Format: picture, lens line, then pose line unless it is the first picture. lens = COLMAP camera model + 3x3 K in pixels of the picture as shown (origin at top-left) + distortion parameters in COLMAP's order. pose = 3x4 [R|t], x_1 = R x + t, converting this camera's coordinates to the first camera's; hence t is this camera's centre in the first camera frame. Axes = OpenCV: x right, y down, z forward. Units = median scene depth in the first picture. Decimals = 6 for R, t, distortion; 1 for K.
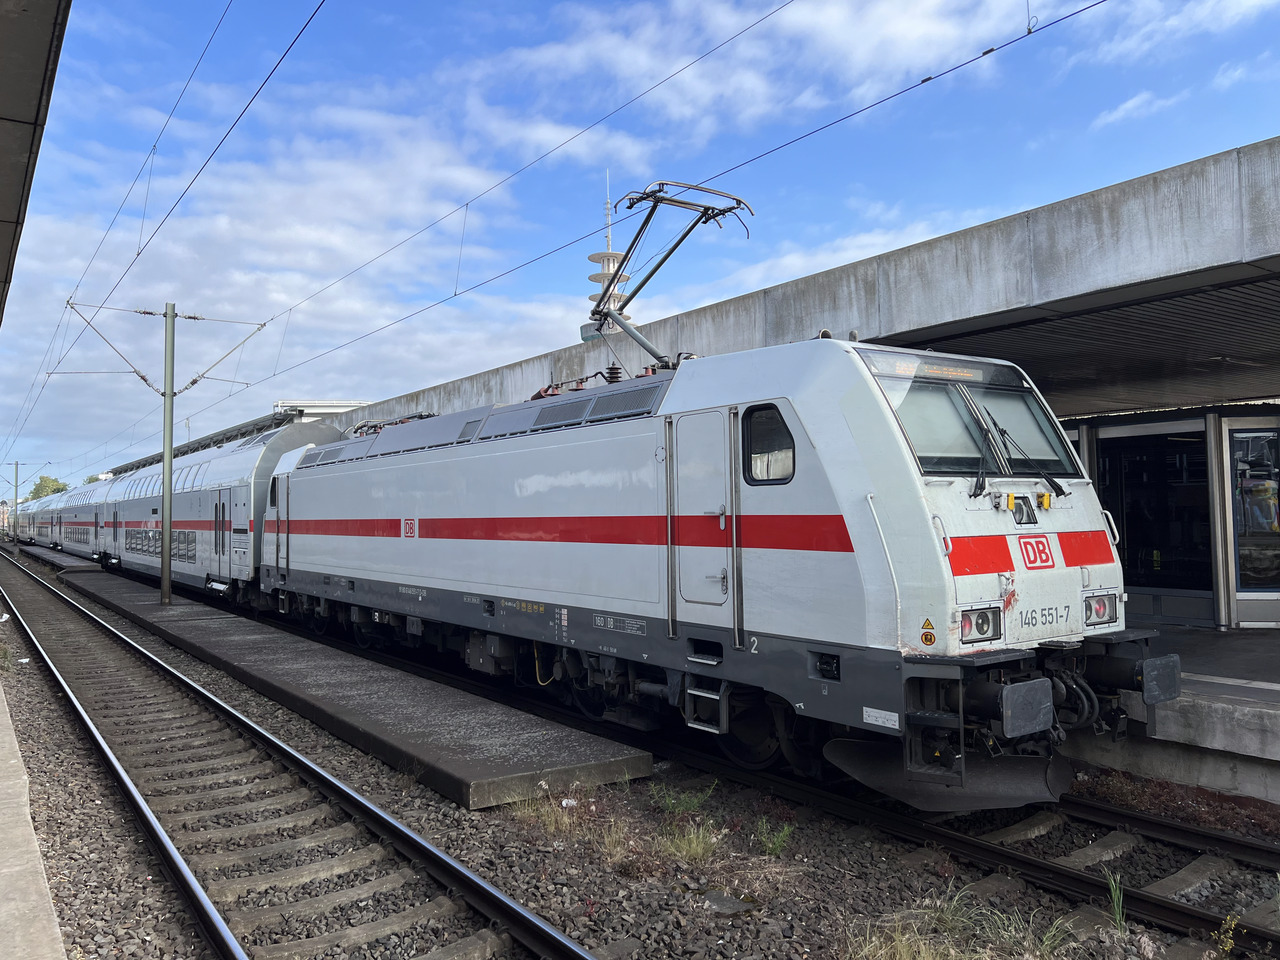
lens RADIAL K [[983.4, 0, 628.4], [0, 983.4, 478.8], [0, 0, 1]] dist [0.056119, -0.068809]
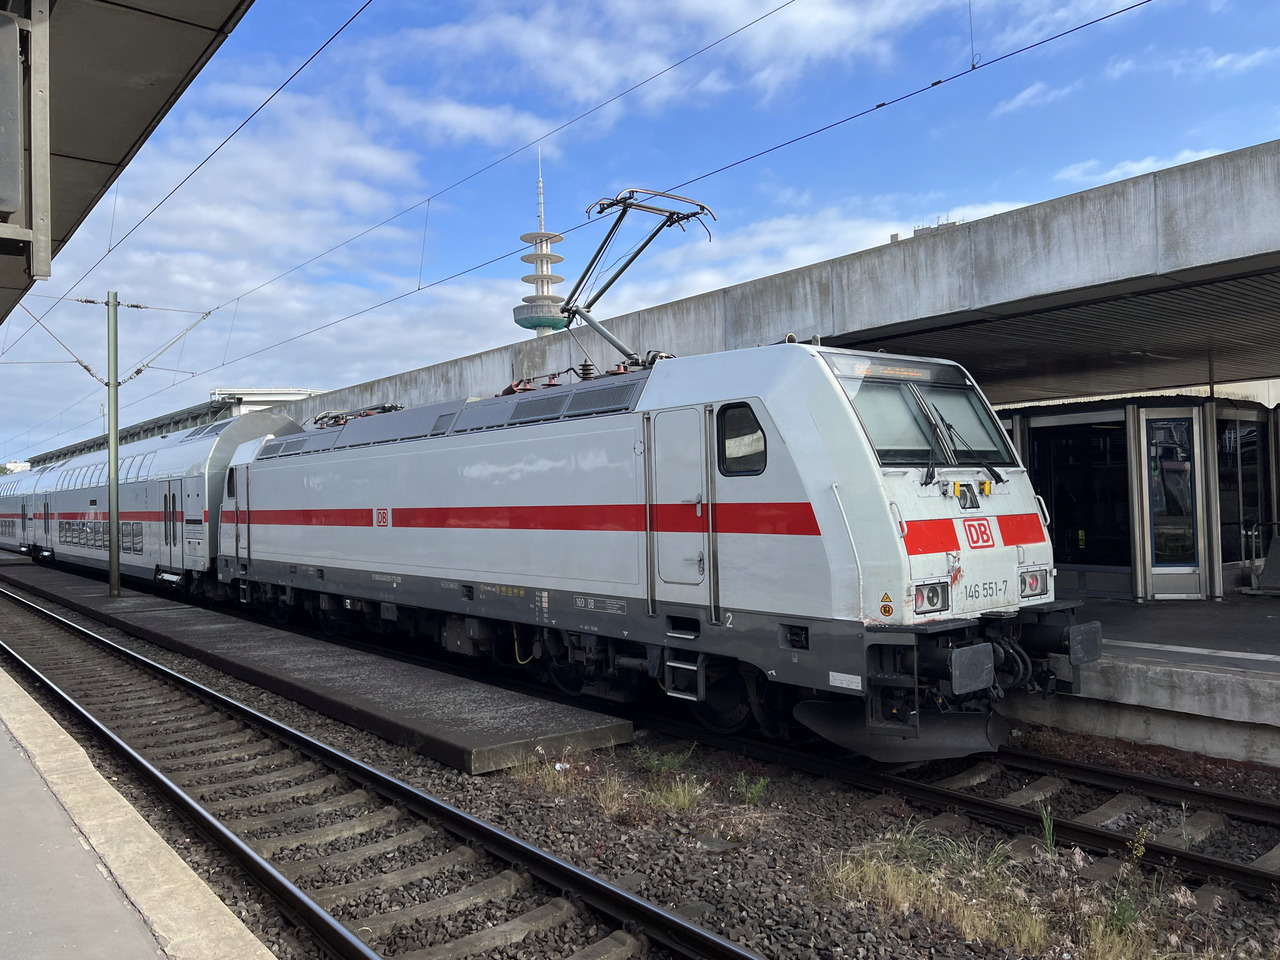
lens RADIAL K [[983.4, 0, 629.0], [0, 983.4, 488.6], [0, 0, 1]] dist [0.056119, -0.068809]
pose [[0.998106, -0.008946, 0.060860, -0.049448], [0.007468, 0.999673, 0.024476, -0.006944], [-0.061059, -0.023975, 0.997846, -0.091139]]
